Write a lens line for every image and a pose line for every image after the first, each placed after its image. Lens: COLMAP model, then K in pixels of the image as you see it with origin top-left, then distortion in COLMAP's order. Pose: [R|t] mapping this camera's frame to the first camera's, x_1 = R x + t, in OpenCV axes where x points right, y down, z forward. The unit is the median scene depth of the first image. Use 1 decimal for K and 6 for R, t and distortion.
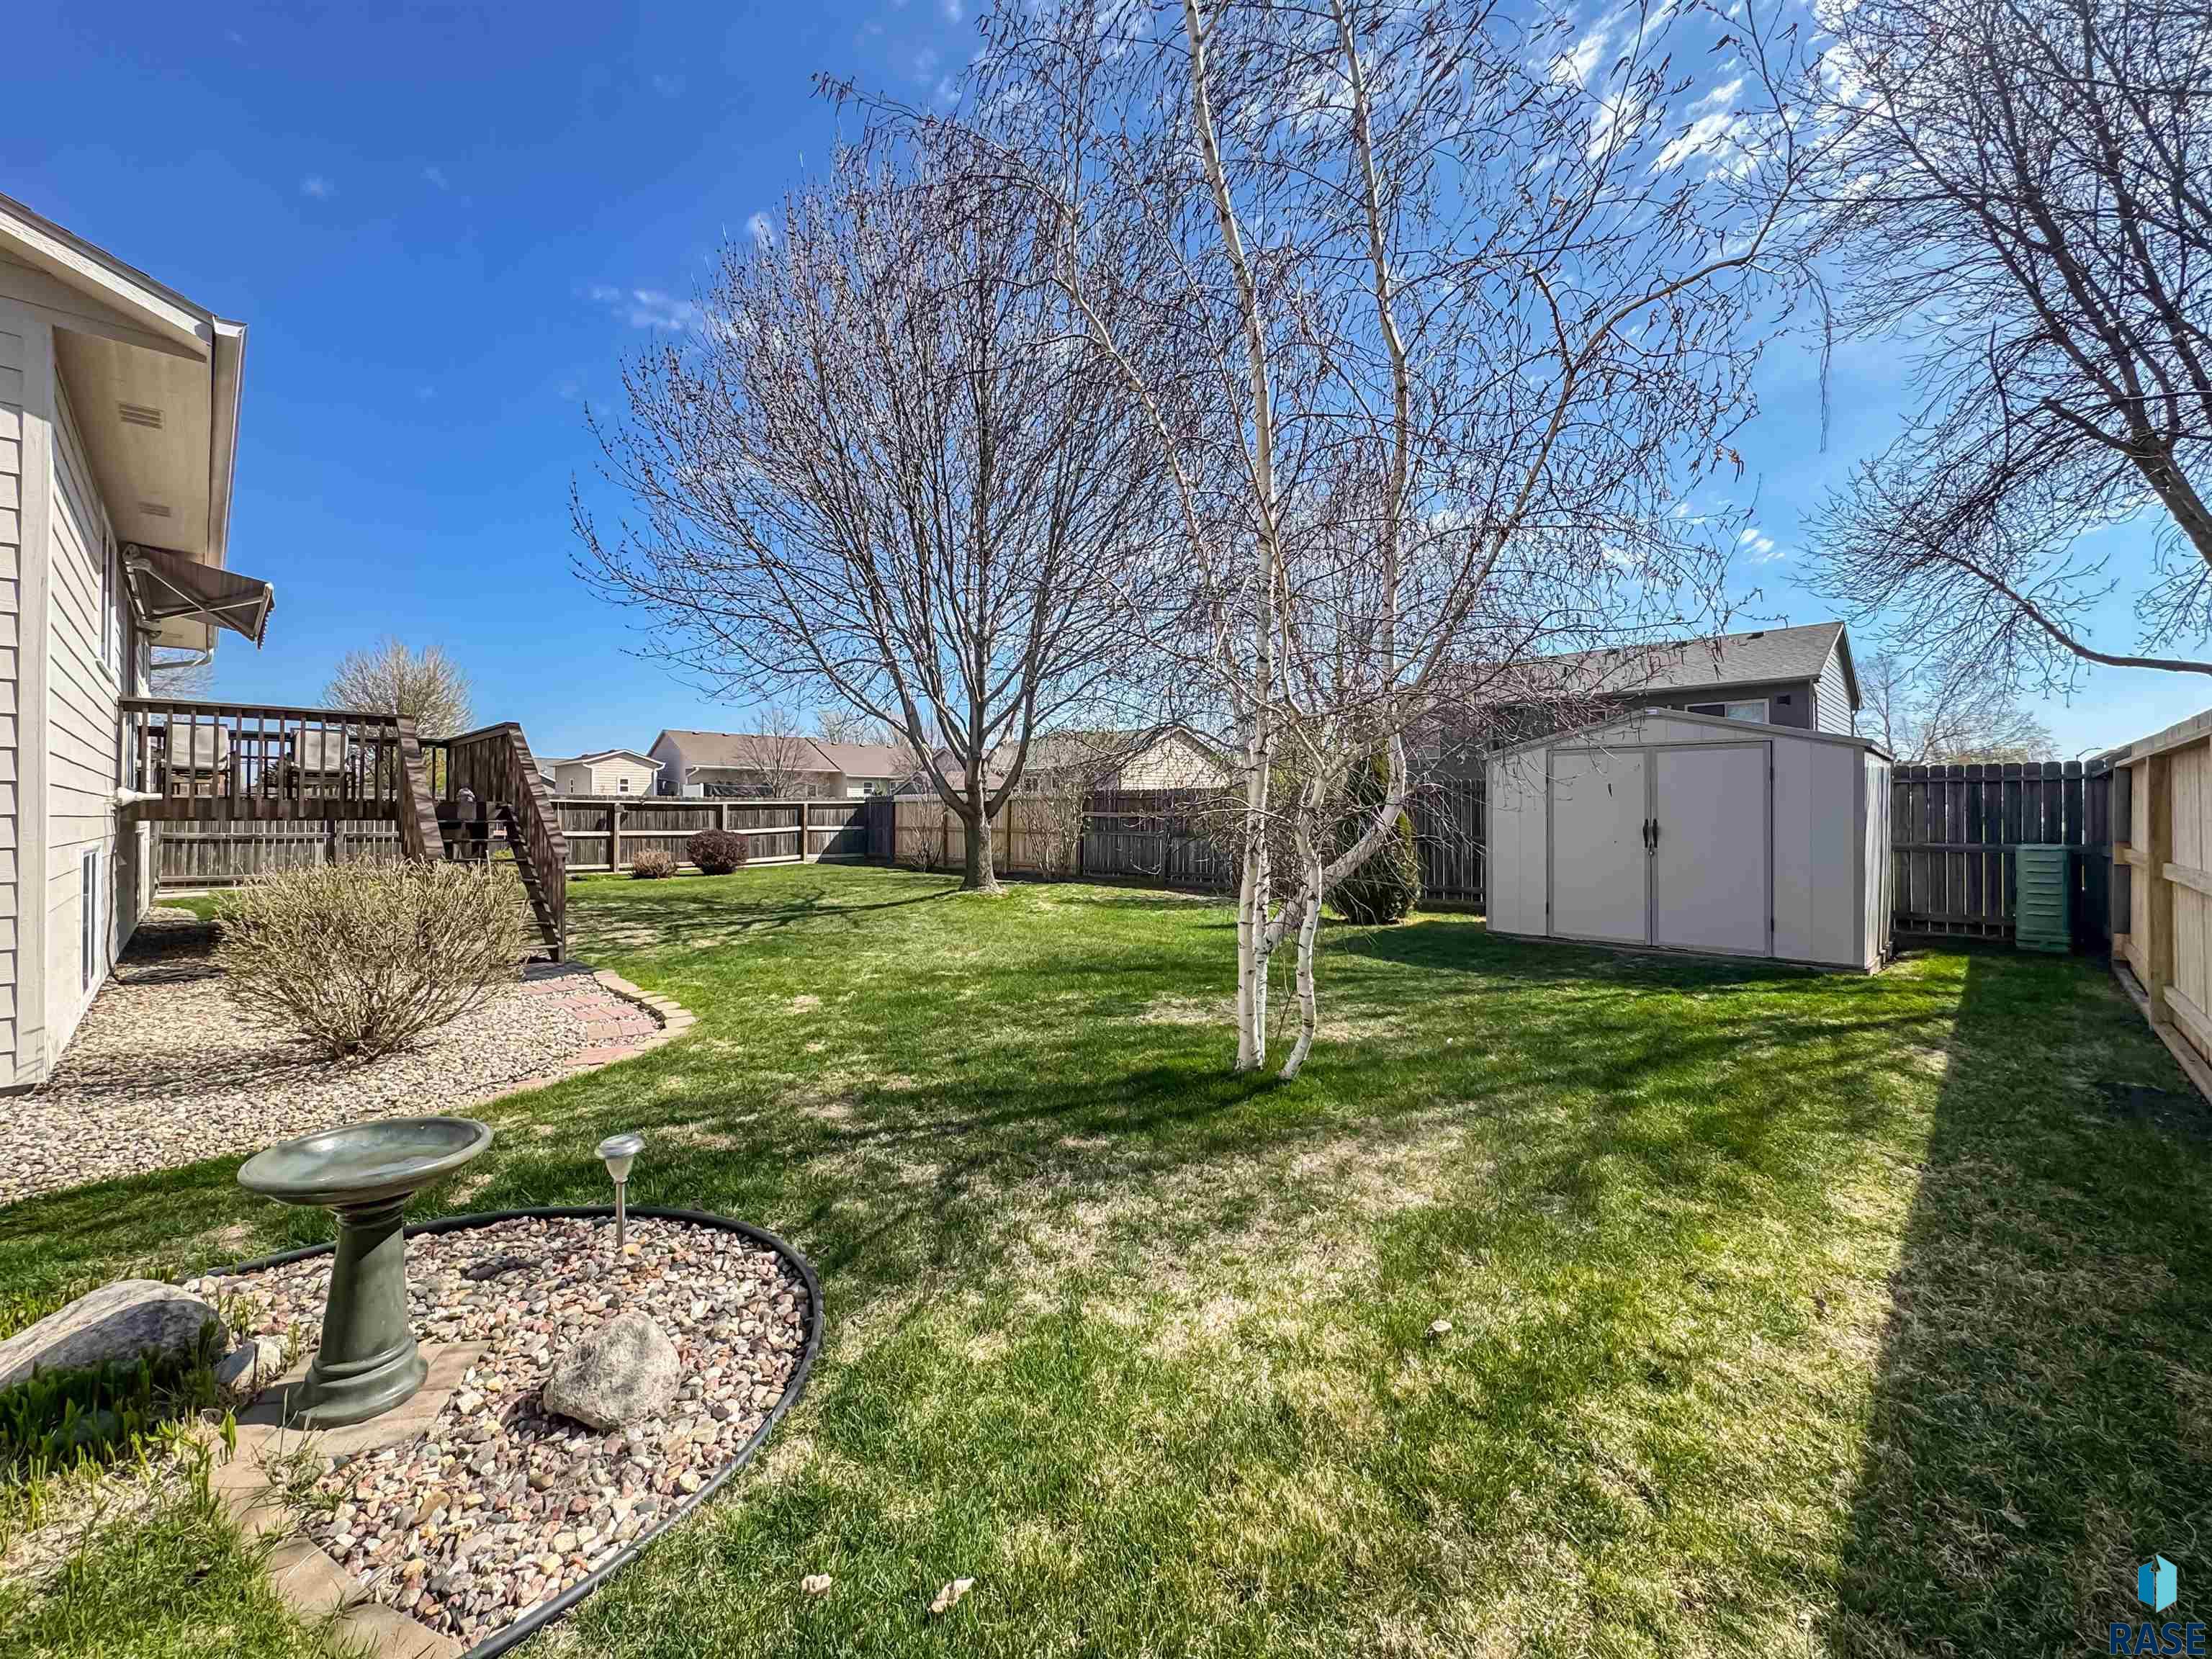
lens RADIAL K [[891.1, 0, 1105.5], [0, 891.1, 786.0], [0, 0, 1]] dist [0.000567, 0.000115]
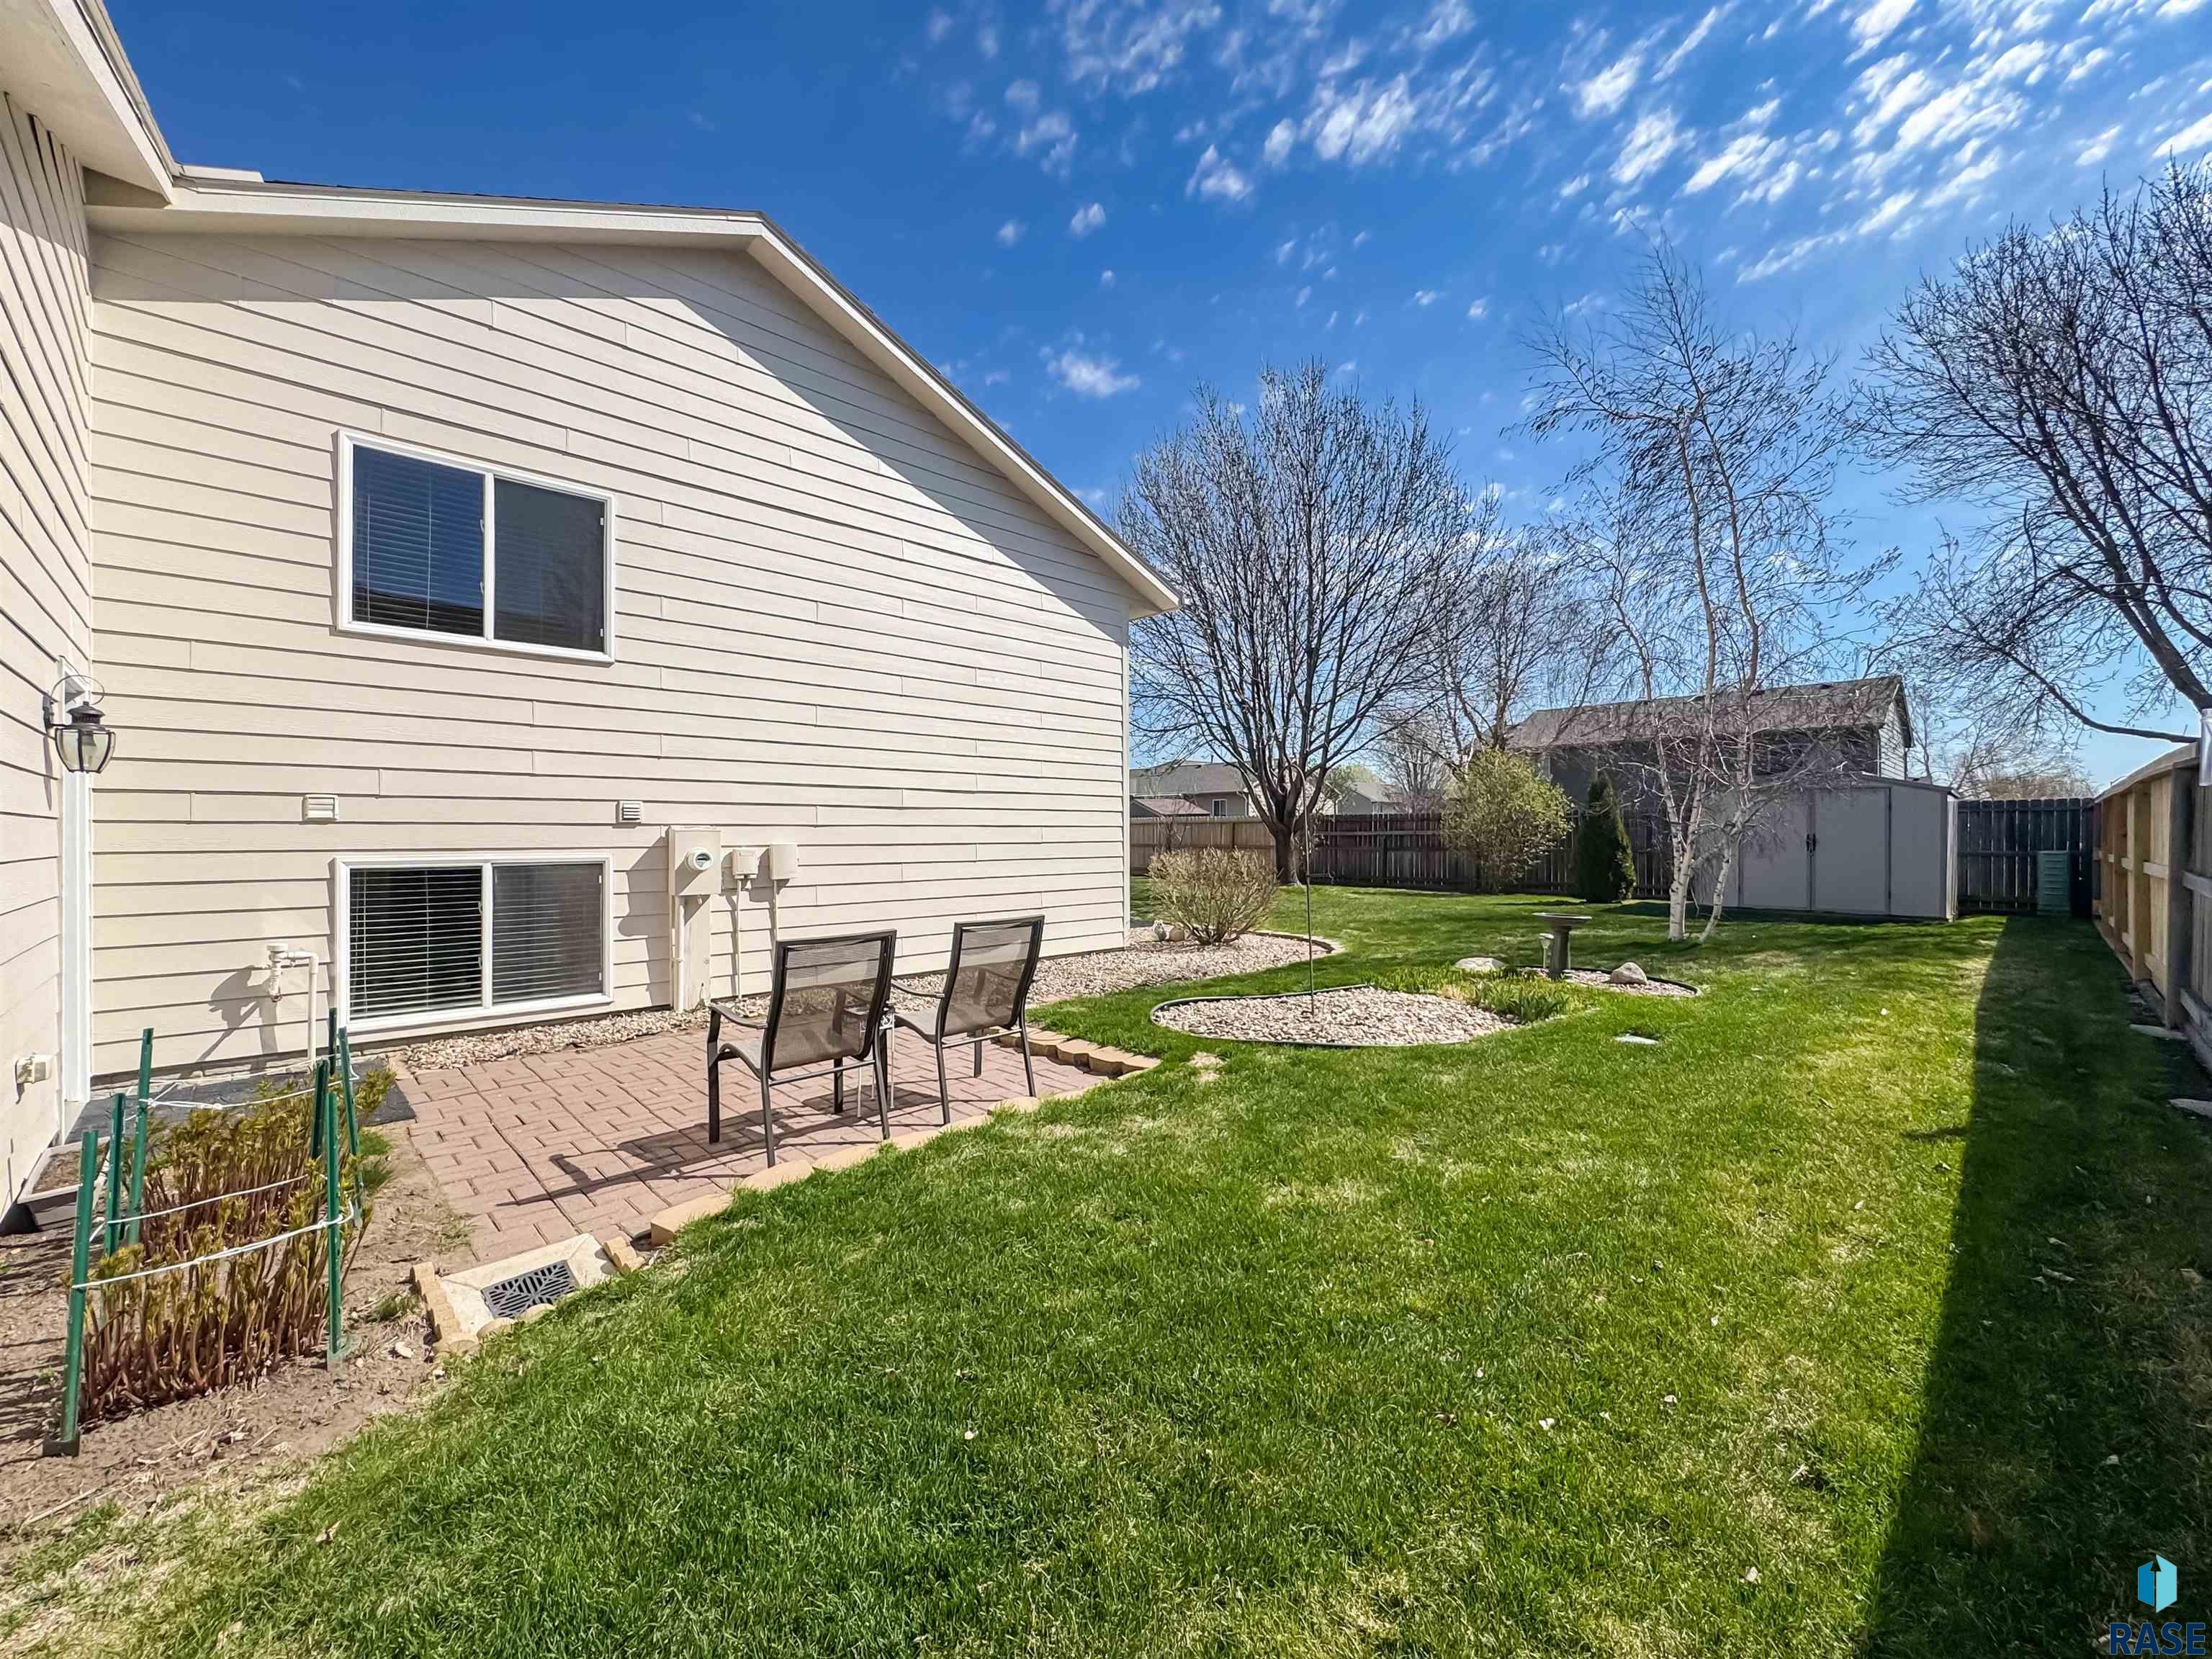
lens RADIAL K [[891.7, 0, 1106.0], [0, 891.7, 829.5], [0, 0, 1]] dist [-0.003900, -0.000419]
pose [[0.999790, 0.000061, -0.020499, -0.394489], [0.000284, 0.999859, 0.016793, 0.000830], [0.020497, -0.016795, 0.999649, -0.397797]]
